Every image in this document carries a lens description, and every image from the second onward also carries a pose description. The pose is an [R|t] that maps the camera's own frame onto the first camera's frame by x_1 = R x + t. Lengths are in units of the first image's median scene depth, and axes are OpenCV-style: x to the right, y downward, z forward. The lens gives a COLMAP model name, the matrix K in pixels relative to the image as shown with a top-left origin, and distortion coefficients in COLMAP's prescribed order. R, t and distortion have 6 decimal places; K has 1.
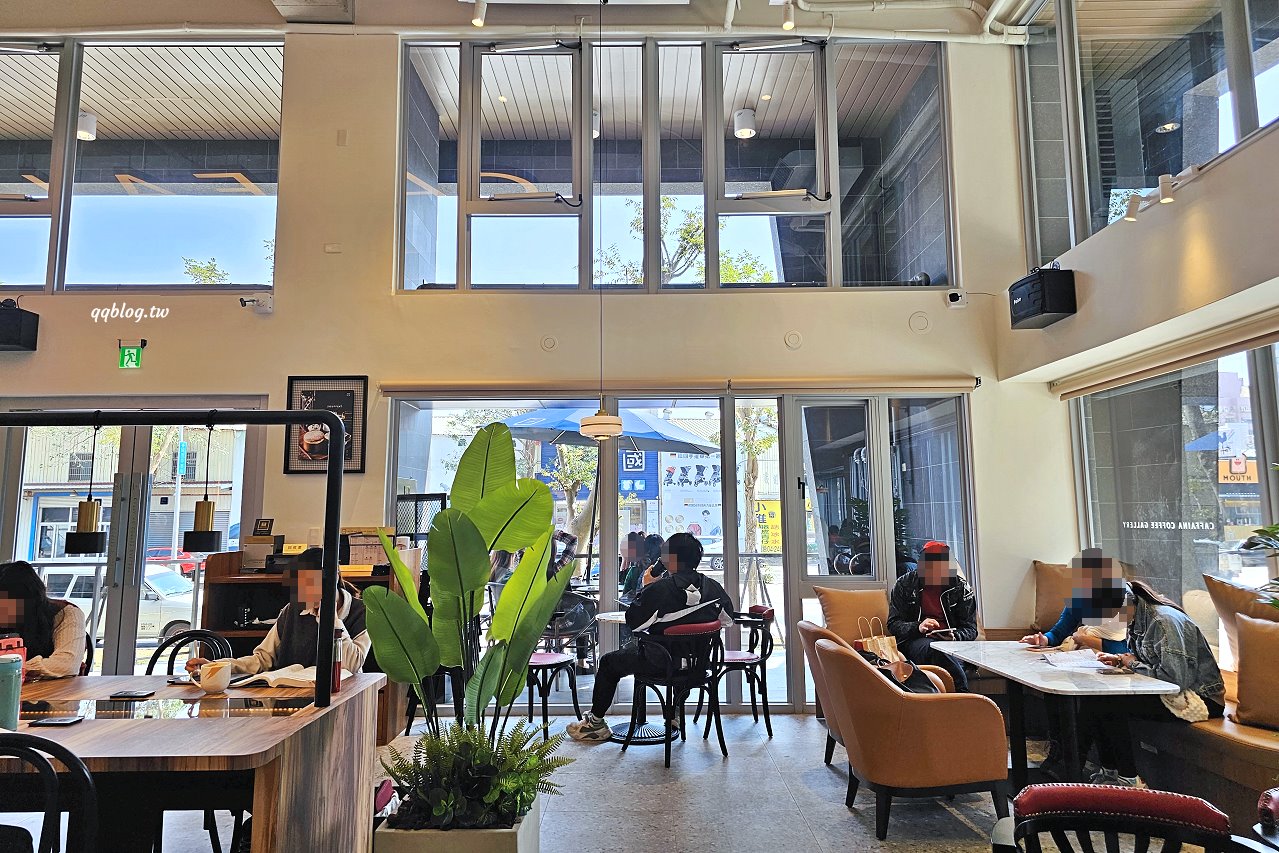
lens RADIAL K [[862.2, 0, 649.0], [0, 862.2, 391.8], [0, 0, 1]] dist [0.053938, -0.041610]
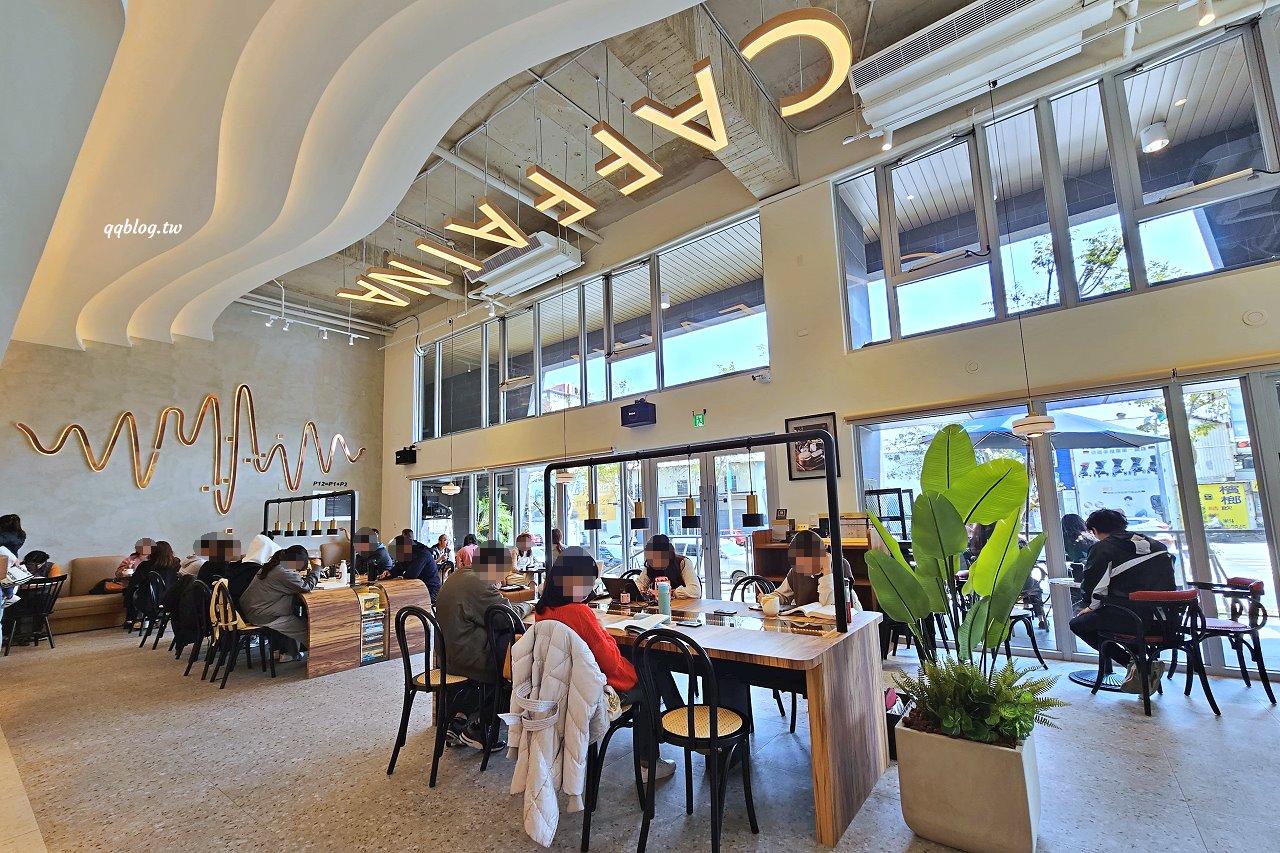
lens RADIAL K [[531.6, 0, 648.5], [0, 531.6, 453.4], [0, 0, 1]] dist [-0.004209, -0.000259]
pose [[0.802476, -0.093619, -0.589294, -0.051662], [0.111154, 0.993782, -0.006514, 0.022408], [0.586240, -0.060275, 0.807892, 0.072537]]
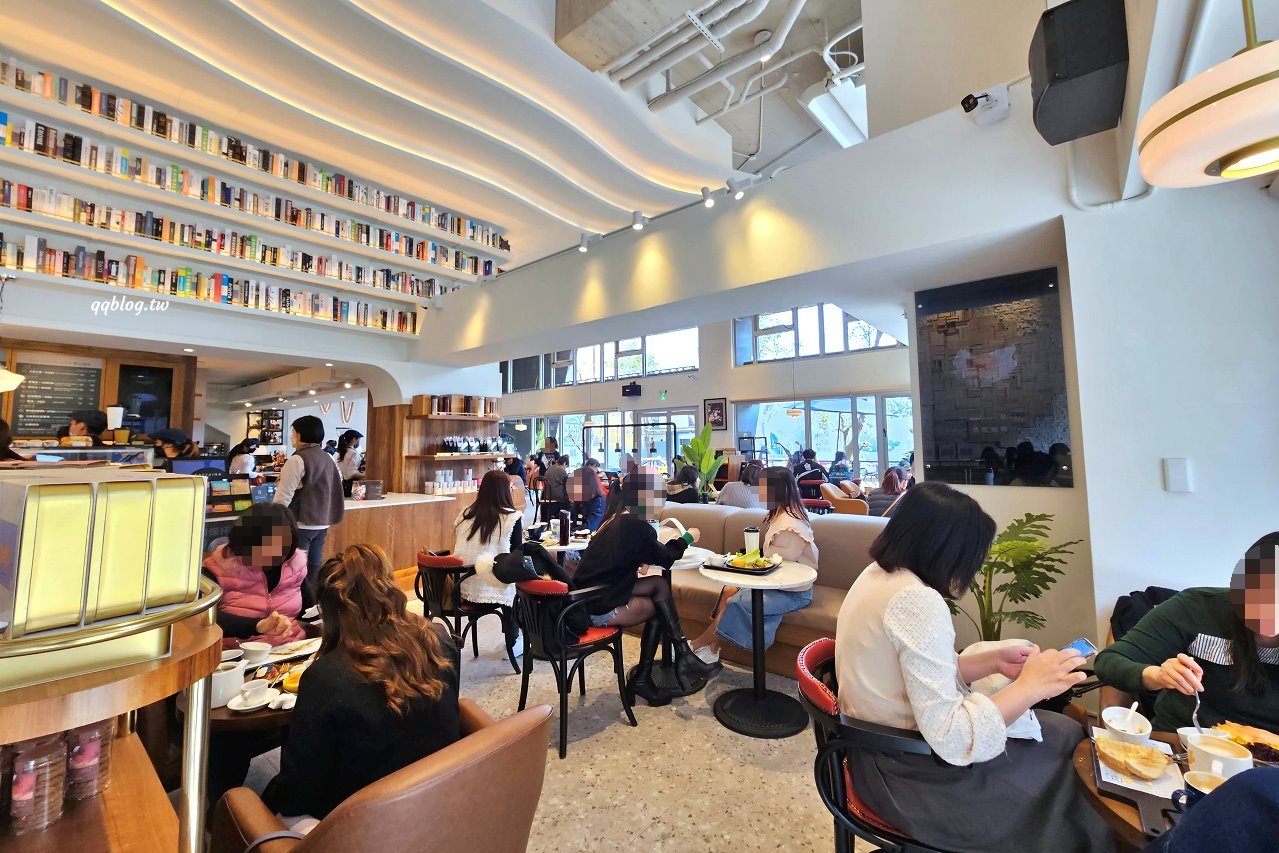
lens RADIAL K [[531.2, 0, 639.3], [0, 531.2, 431.8], [0, 0, 1]] dist [-0.004209, -0.000259]
pose [[0.767617, -0.018140, -0.640652, 0.592418], [0.095719, 0.991633, 0.086611, -0.085095], [0.633721, -0.127806, 0.762931, -0.569794]]
